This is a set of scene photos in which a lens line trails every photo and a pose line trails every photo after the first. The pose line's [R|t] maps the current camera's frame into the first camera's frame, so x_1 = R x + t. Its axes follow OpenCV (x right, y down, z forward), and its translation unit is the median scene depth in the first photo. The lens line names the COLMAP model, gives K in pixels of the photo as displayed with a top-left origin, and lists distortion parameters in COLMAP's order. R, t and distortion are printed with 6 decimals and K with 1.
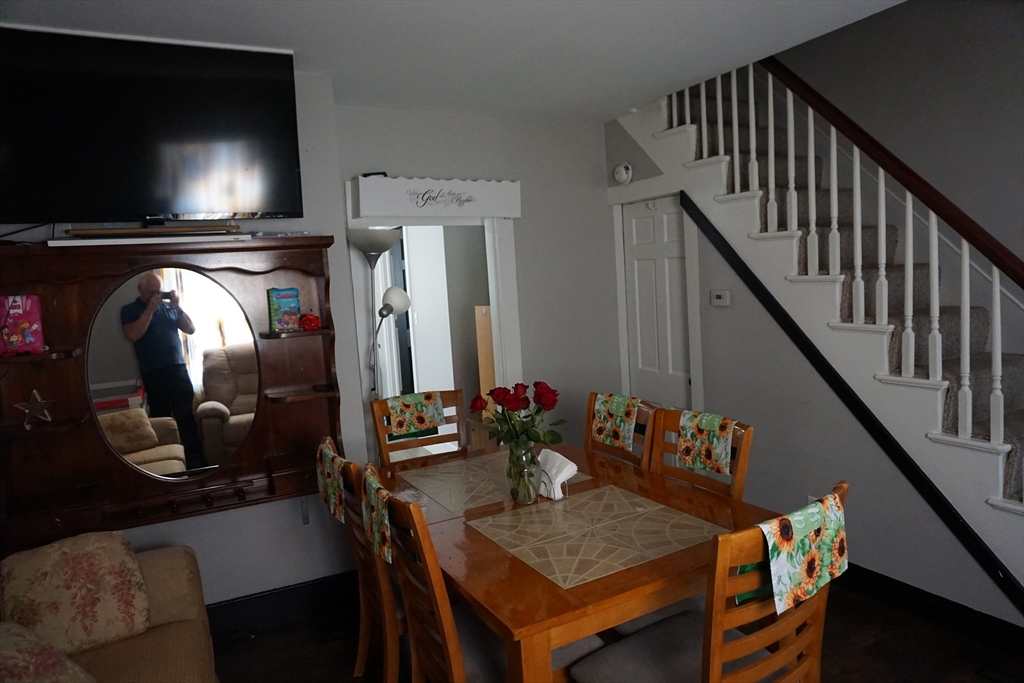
lens RADIAL K [[693.6, 0, 517.2], [0, 693.6, 340.6], [0, 0, 1]] dist [-0.038554, 0.023207]
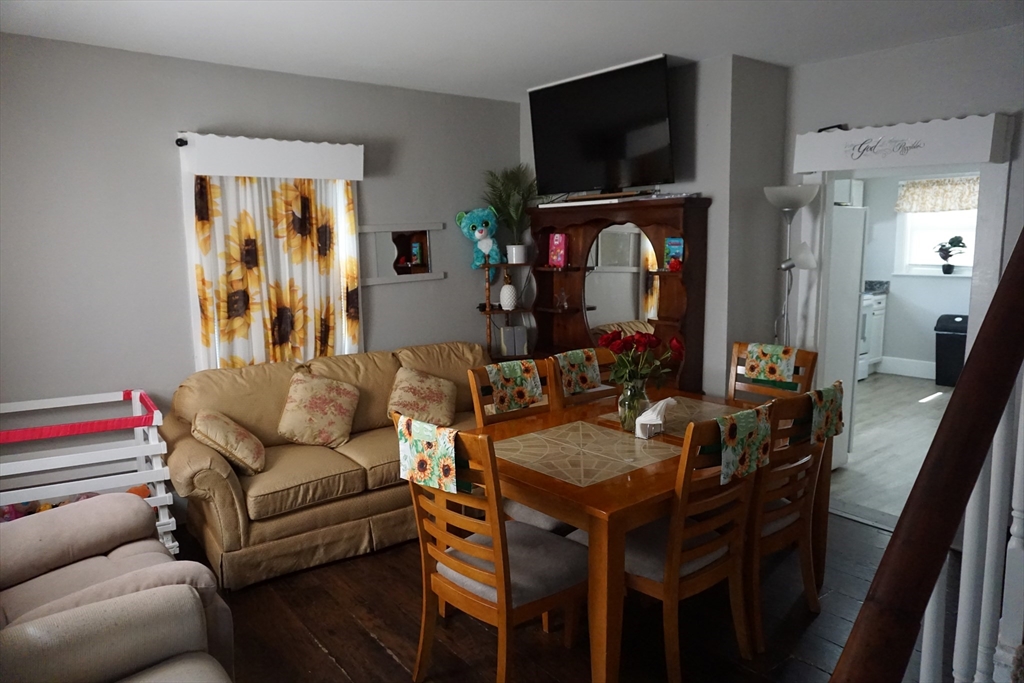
lens RADIAL K [[693.6, 0, 513.1], [0, 693.6, 344.3], [0, 0, 1]] dist [-0.038554, 0.023207]
pose [[0.172475, 0.202521, -0.963970, 1.073537], [-0.096507, 0.977402, 0.188076, -0.113214], [0.980275, 0.060591, 0.188122, 0.556434]]
